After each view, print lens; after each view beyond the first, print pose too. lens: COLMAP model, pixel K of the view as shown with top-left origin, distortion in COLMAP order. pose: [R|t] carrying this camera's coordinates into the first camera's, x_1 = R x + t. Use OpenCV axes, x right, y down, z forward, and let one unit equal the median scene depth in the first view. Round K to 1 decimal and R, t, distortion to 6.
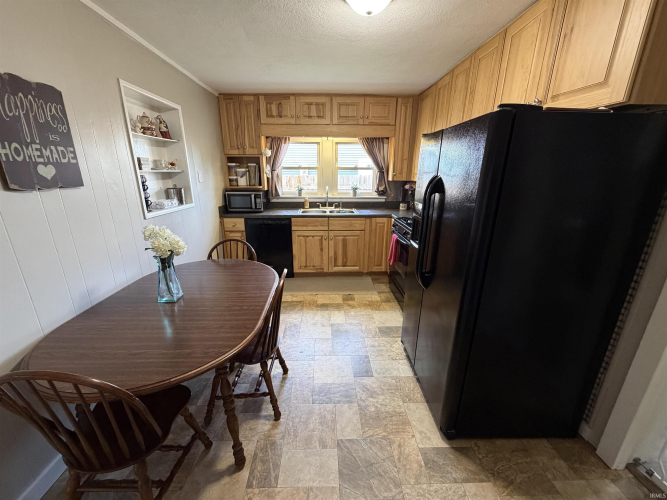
lens RADIAL K [[265.1, 0, 330.9], [0, 265.1, 251.1], [0, 0, 1]] dist [-0.001552, 0.000138]
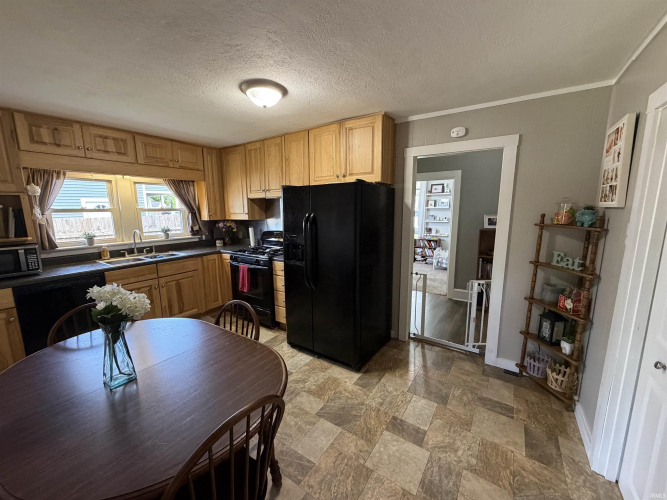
lens RADIAL K [[265.1, 0, 331.0], [0, 265.1, 251.2], [0, 0, 1]] dist [-0.001552, 0.000138]
pose [[0.586250, -0.140107, 0.797923, -0.369424], [0.250727, 0.967953, -0.014252, -0.006501], [-0.770355, 0.208416, 0.602591, 0.003104]]
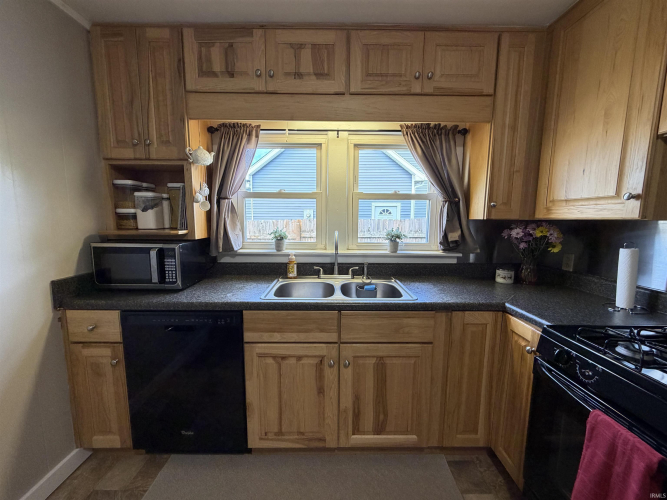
lens RADIAL K [[265.1, 0, 332.9], [0, 265.1, 250.6], [0, 0, 1]] dist [-0.001552, 0.000138]
pose [[0.999727, 0.006998, -0.022304, -0.010941], [-0.010790, 0.984560, -0.174714, -0.143990], [0.020737, 0.174907, 0.984367, 0.607936]]
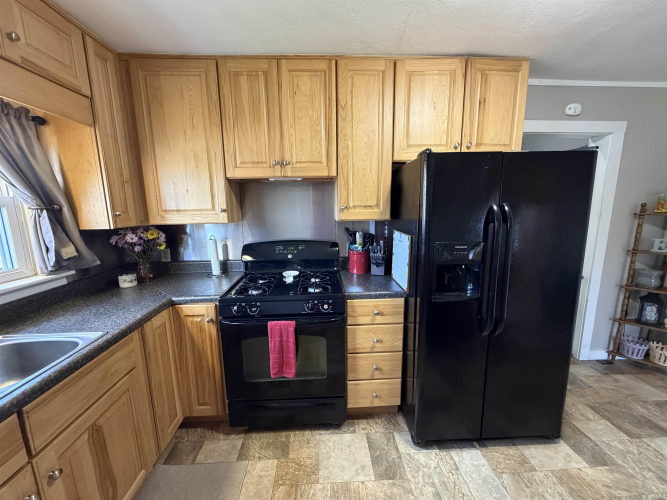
lens RADIAL K [[265.1, 0, 330.2], [0, 265.1, 250.7], [0, 0, 1]] dist [-0.001552, 0.000138]
pose [[-0.016012, -0.173170, 0.984762, -0.209243], [0.309007, 0.935818, 0.169587, -0.208034], [-0.950925, 0.307014, 0.038527, 0.700151]]
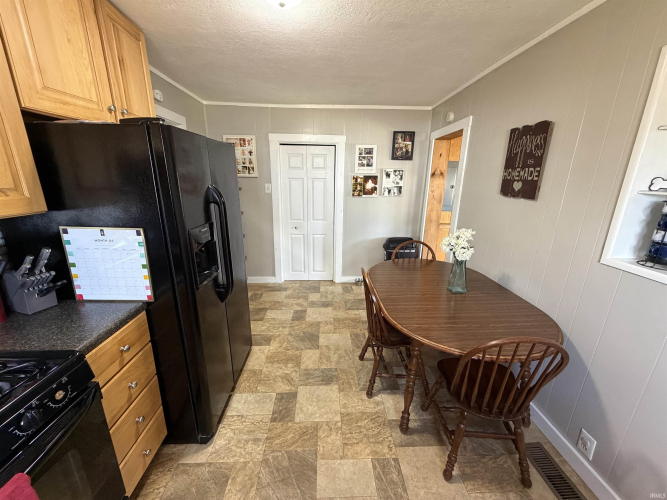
lens RADIAL K [[265.1, 0, 333.5], [0, 265.1, 250.4], [0, 0, 1]] dist [-0.001552, 0.000138]
pose [[-0.999663, -0.017205, -0.019455, -0.009989], [-0.024998, 0.840530, 0.541188, -0.280134], [0.007041, 0.541492, -0.840677, 0.881617]]
